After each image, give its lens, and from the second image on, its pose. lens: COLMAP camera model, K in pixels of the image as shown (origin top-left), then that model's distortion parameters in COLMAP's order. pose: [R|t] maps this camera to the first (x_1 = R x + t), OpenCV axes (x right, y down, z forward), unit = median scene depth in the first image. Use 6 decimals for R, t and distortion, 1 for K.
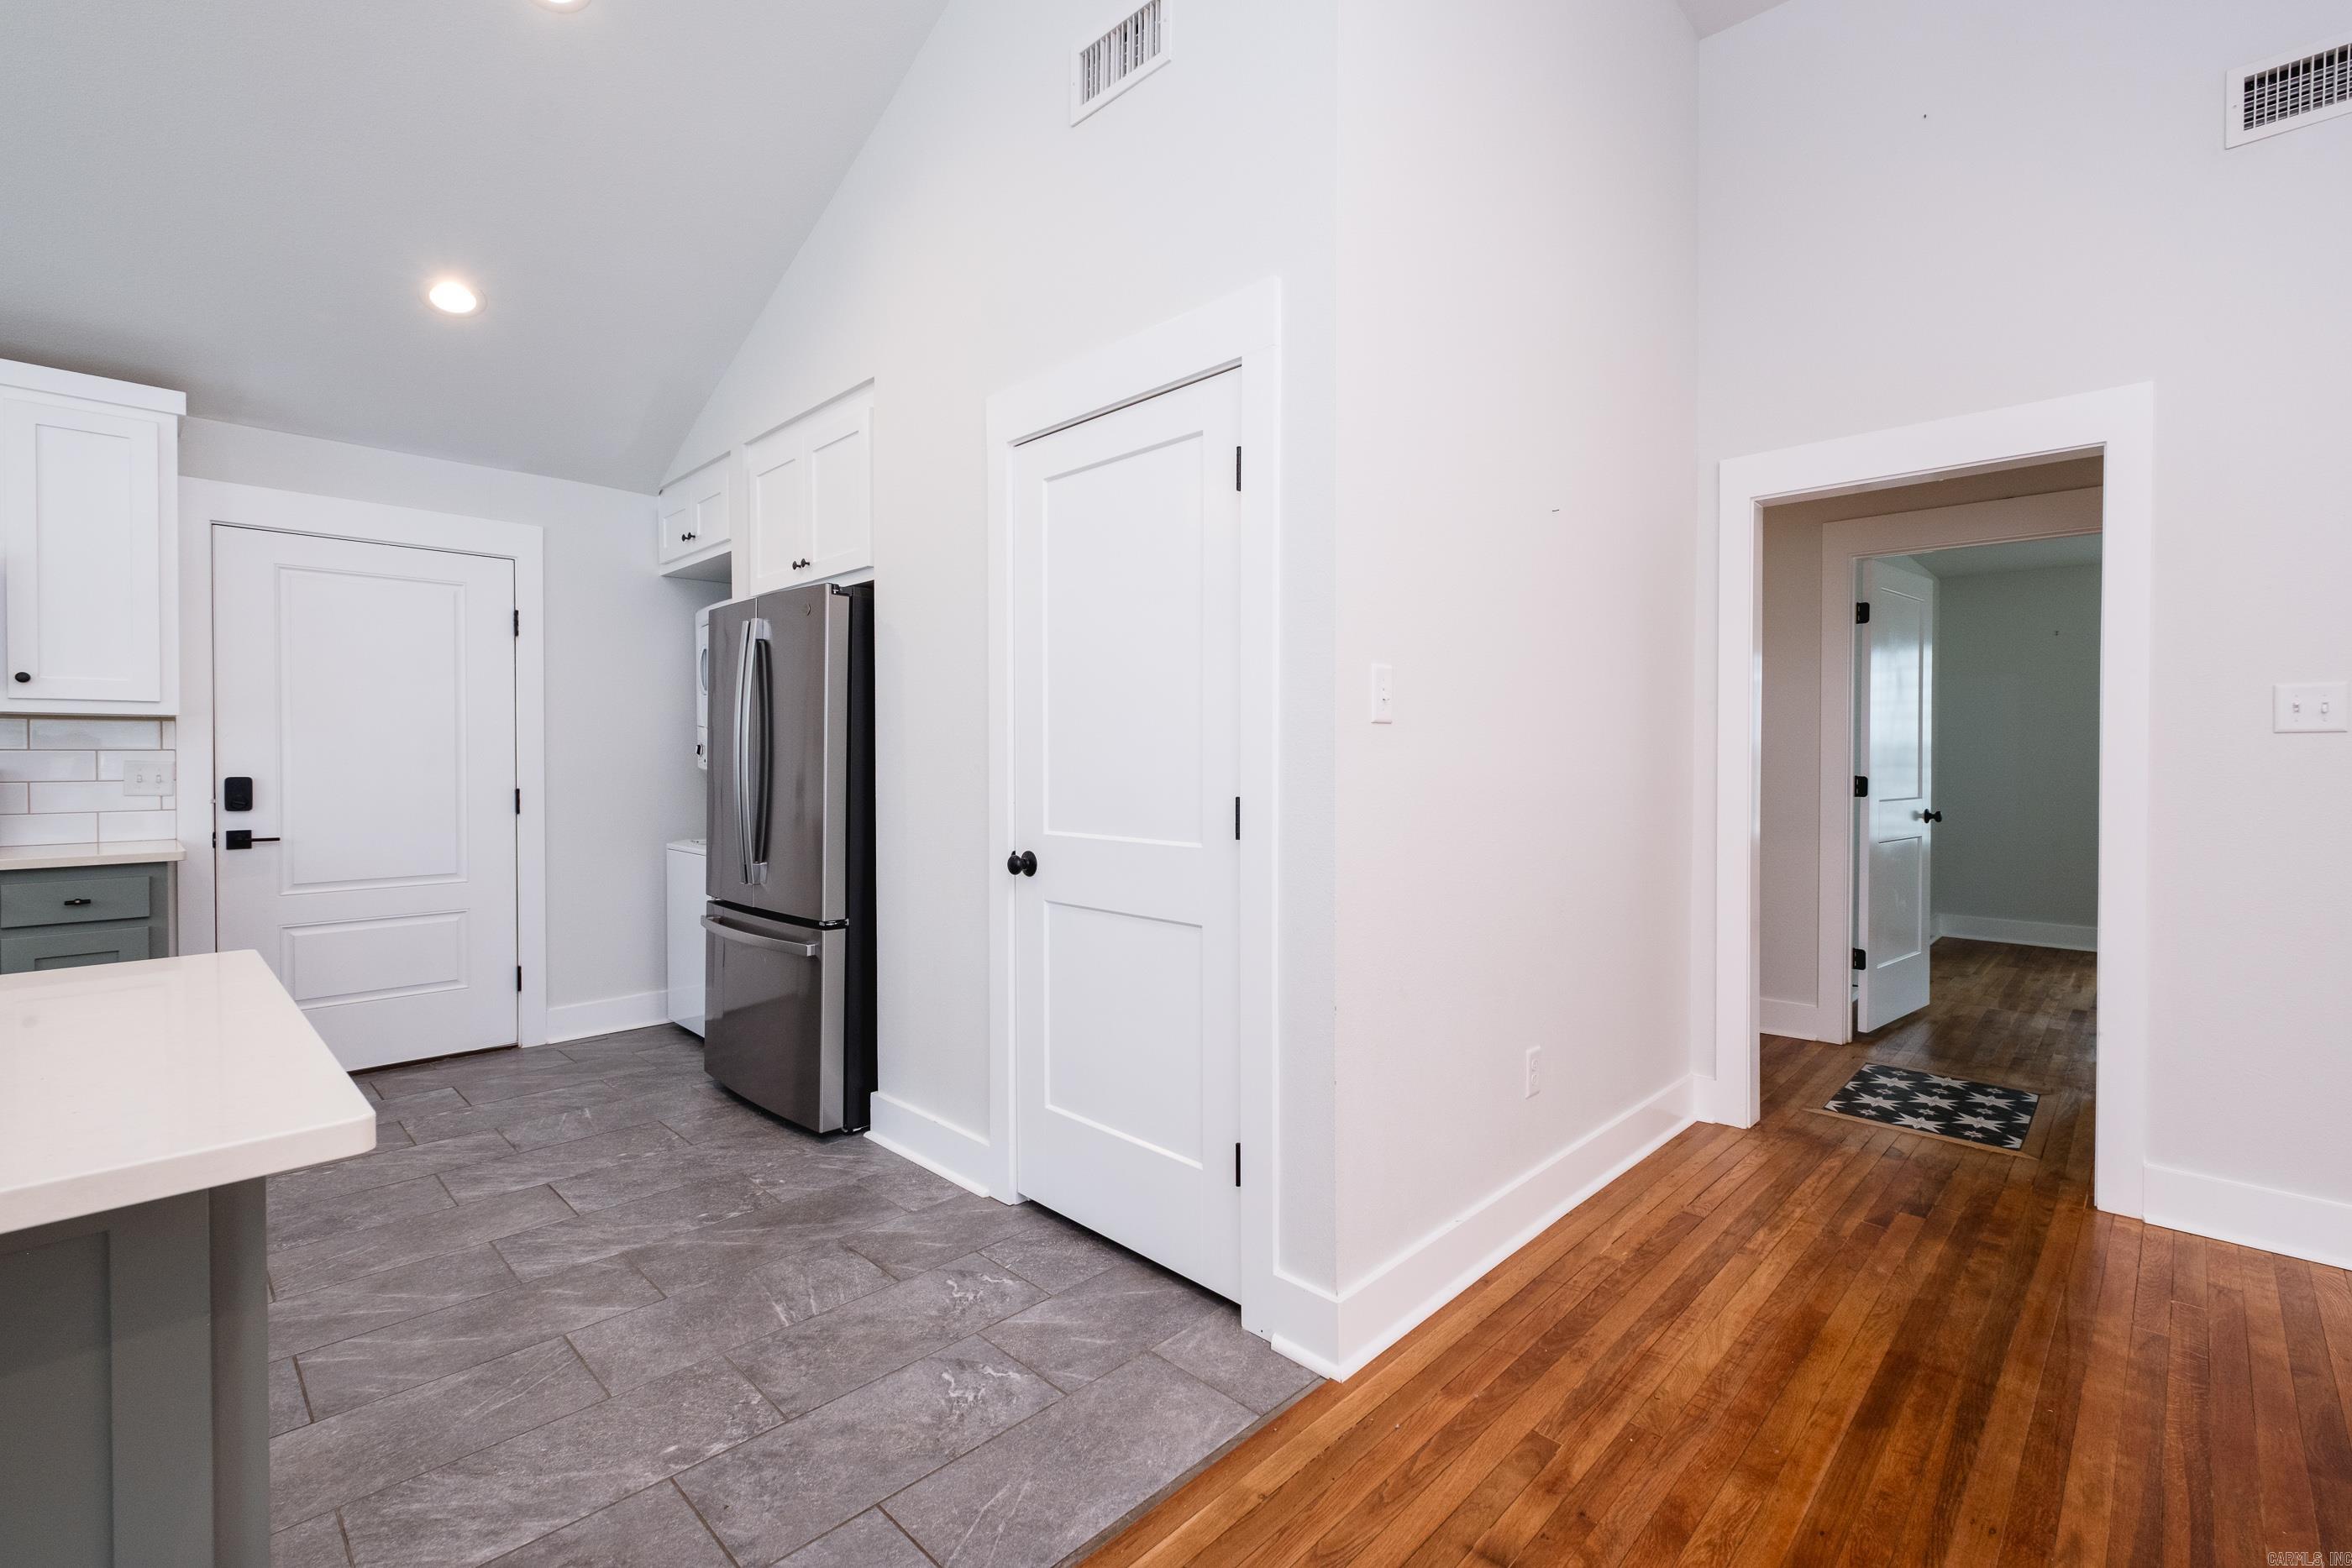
lens RADIAL K [[1015.9, 0, 1176.4], [0, 1015.9, 768.1], [0, 0, 1]] dist [-0.001860, -0.000112]
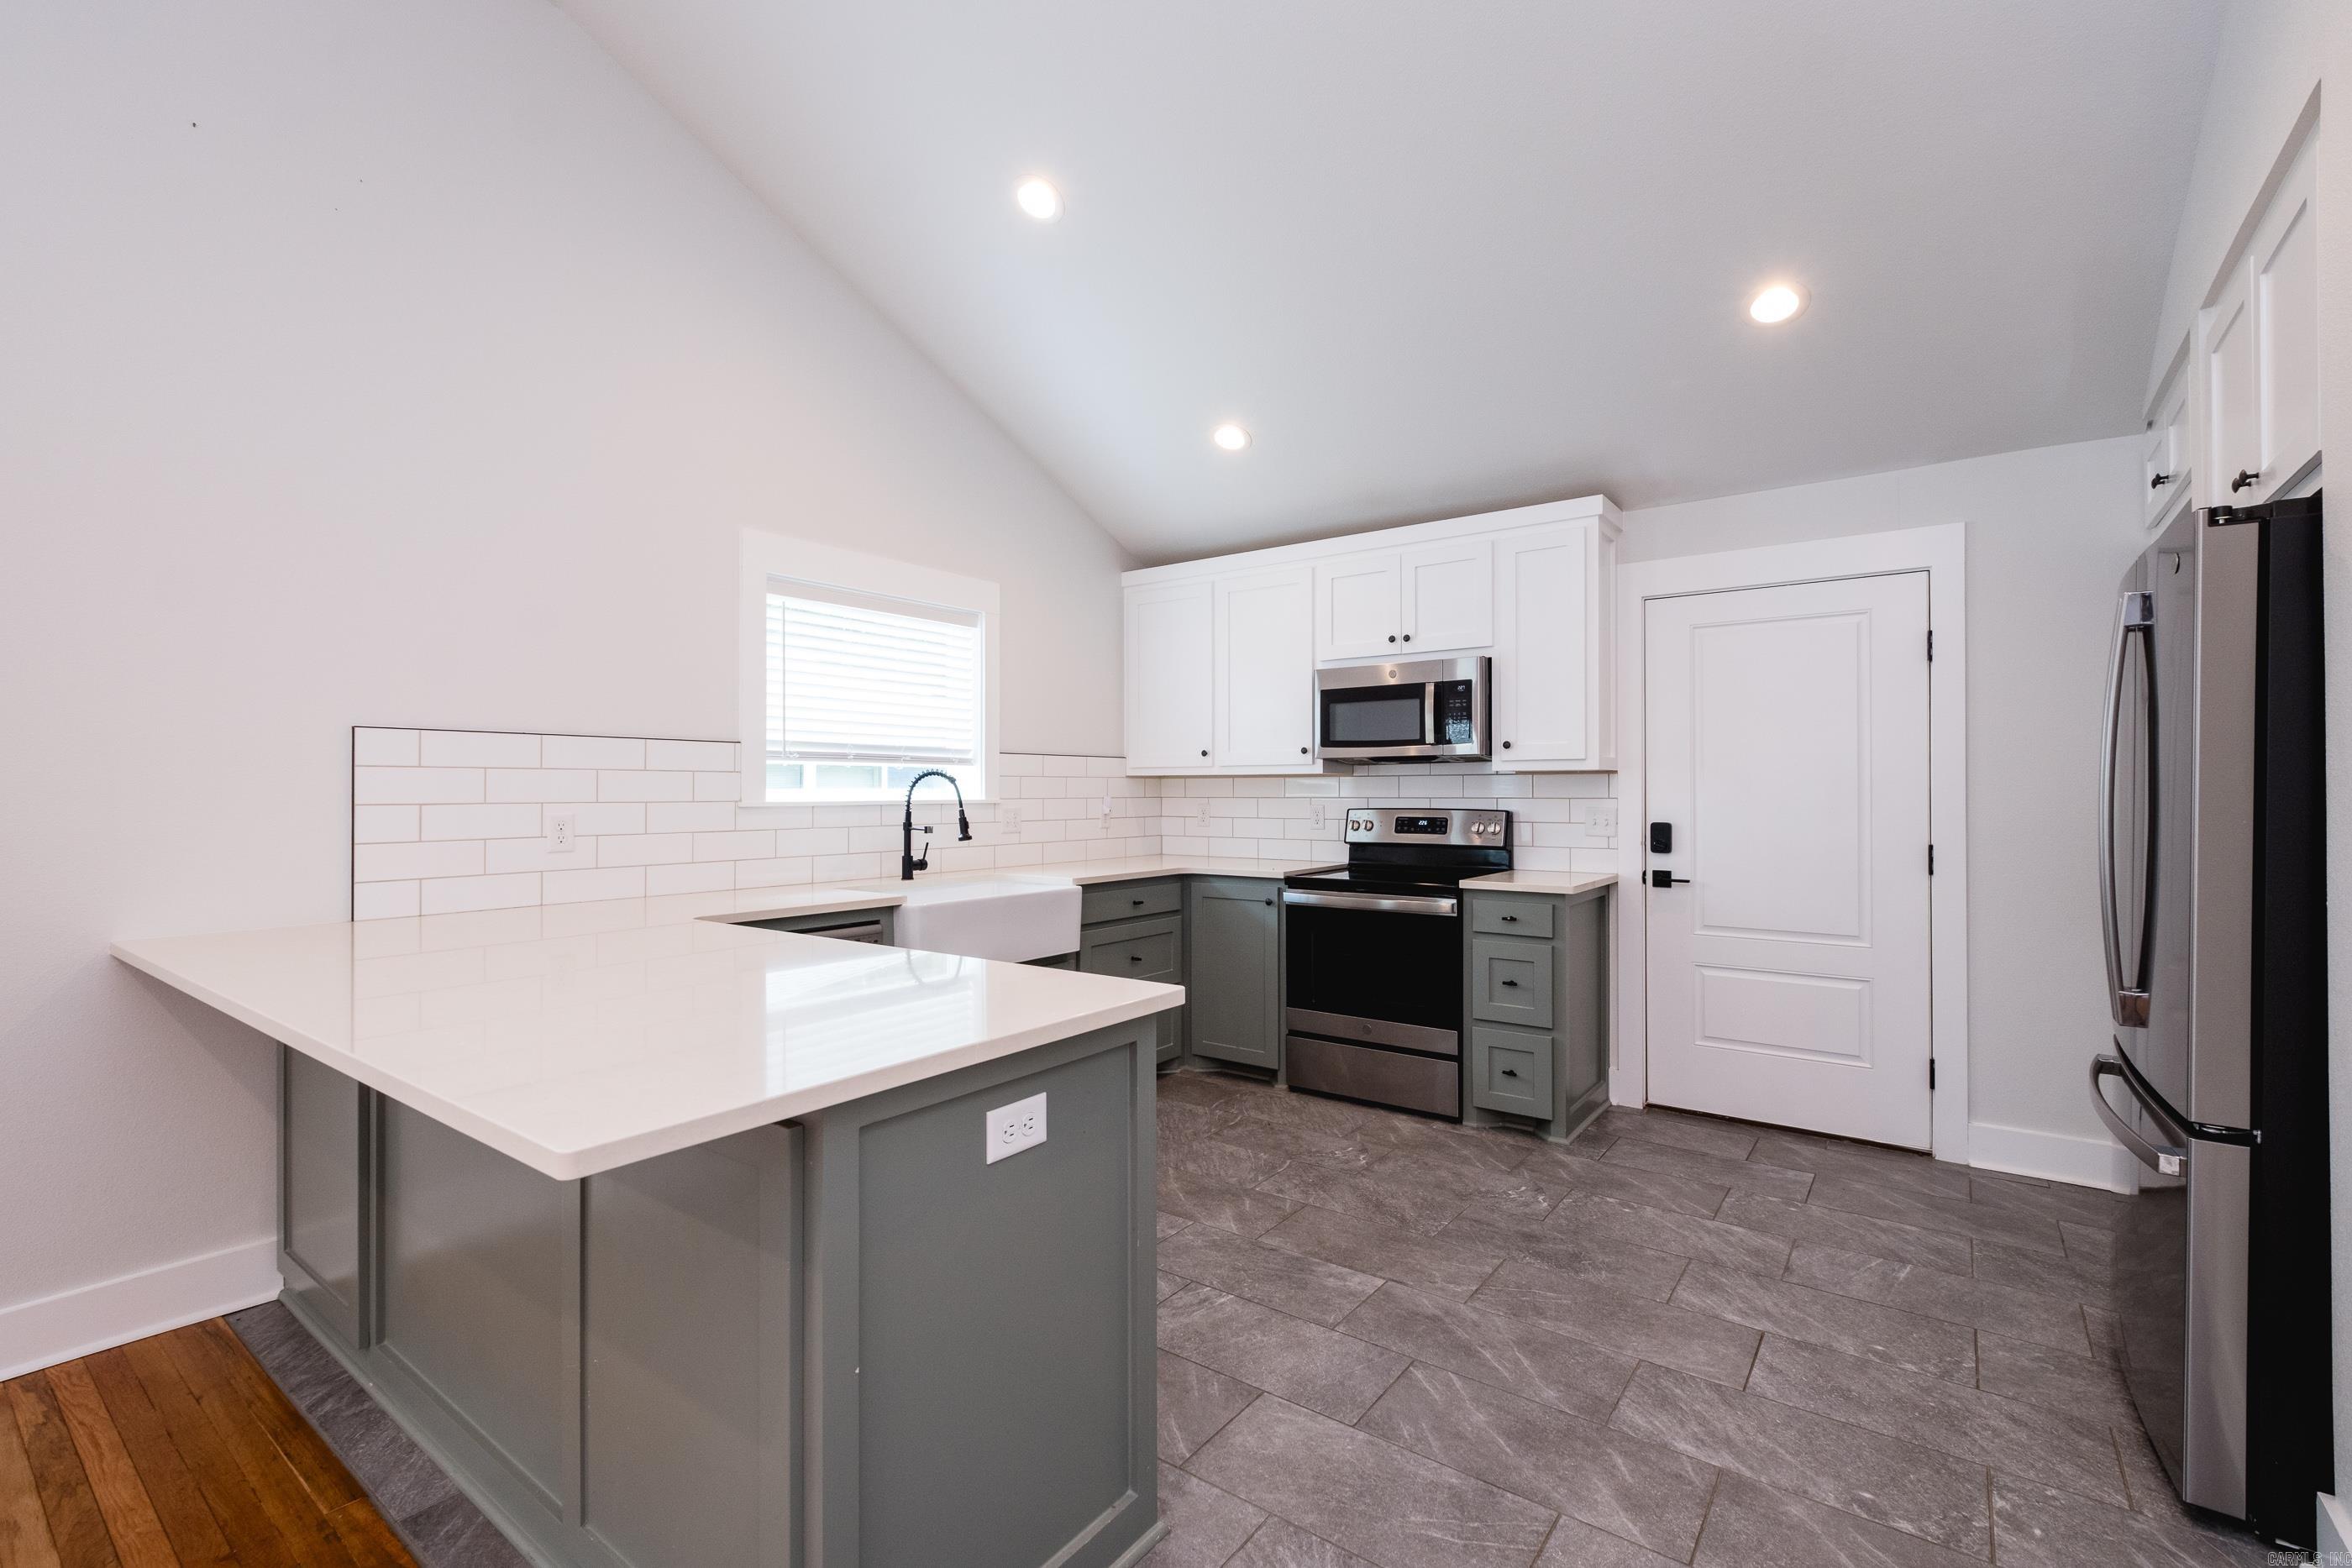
lens RADIAL K [[1020.4, 0, 1176.0], [0, 1020.4, 784.0], [0, 0, 1]] dist [-0.001922, 0.000027]
pose [[0.143018, -0.005755, -0.989703, 0.125014], [-0.011700, 0.999903, -0.007505, -0.022222], [0.989651, 0.012653, 0.142937, 0.374248]]
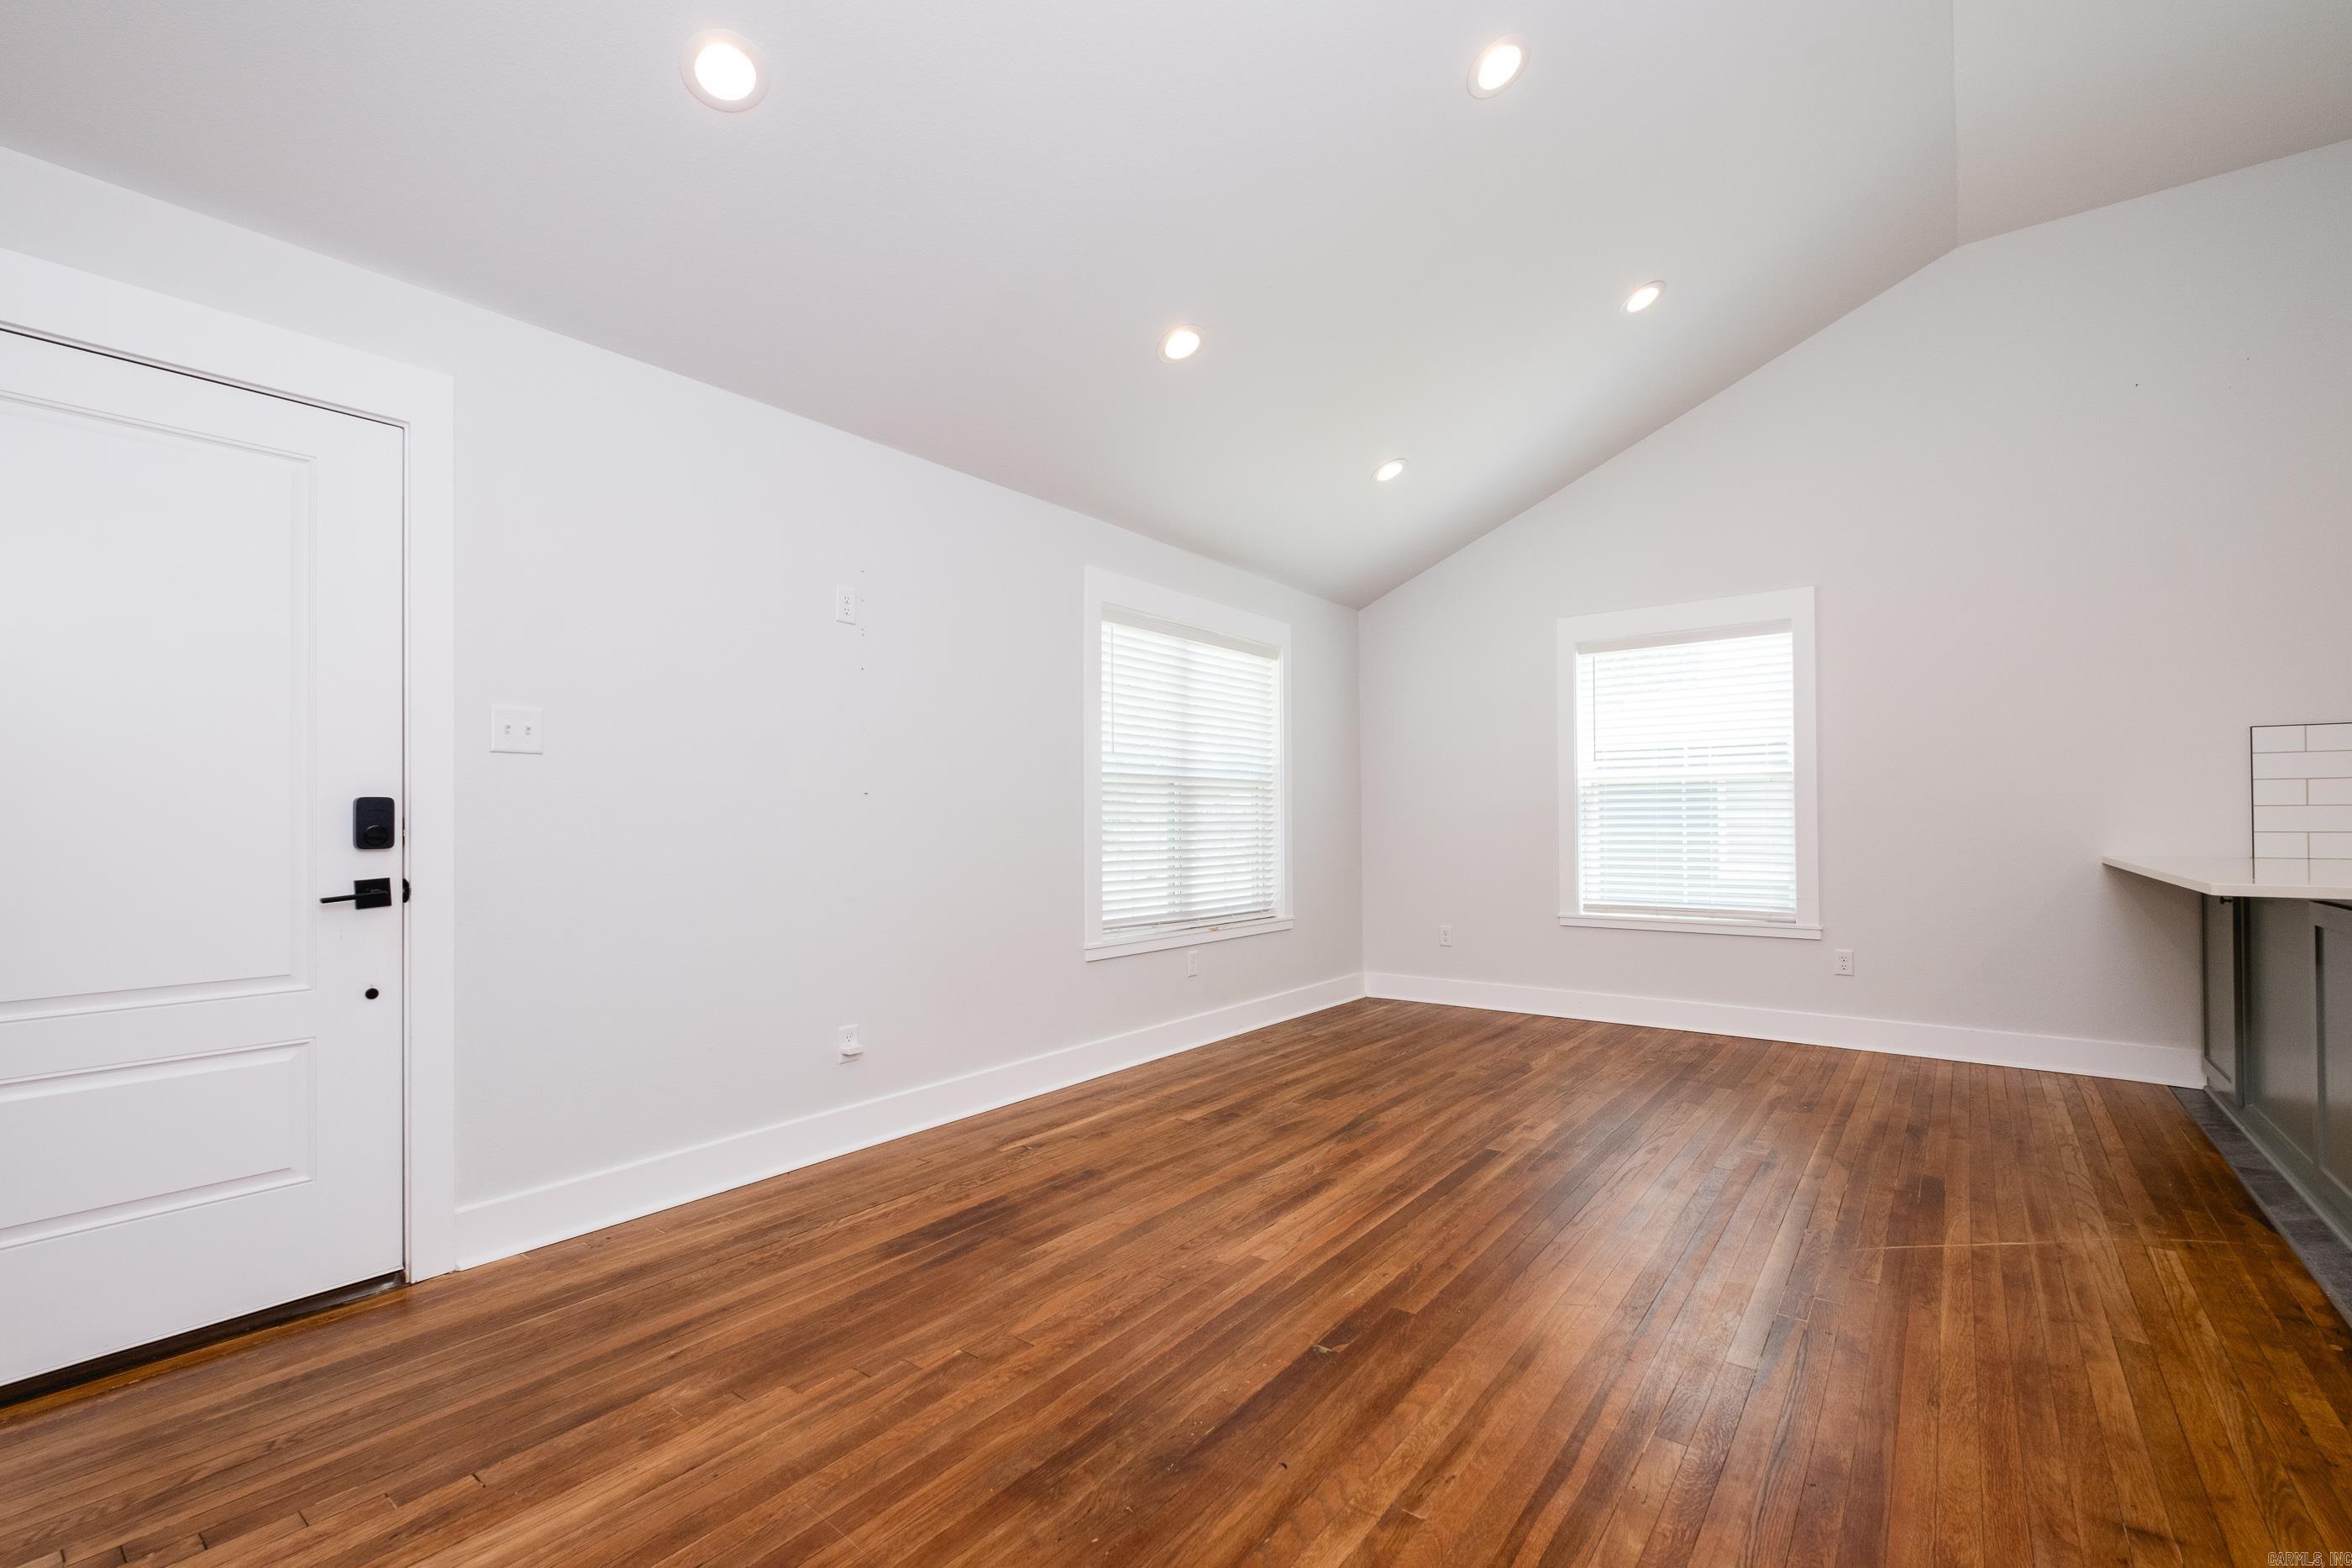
lens RADIAL K [[1020.4, 0, 1176.0], [0, 1020.4, 784.0], [0, 0, 1]] dist [-0.001922, 0.000027]
pose [[-0.992520, -0.001325, -0.122076, 0.602491], [0.001469, 0.999739, -0.022792, 0.024830], [0.122075, -0.022800, -0.992259, 0.852739]]
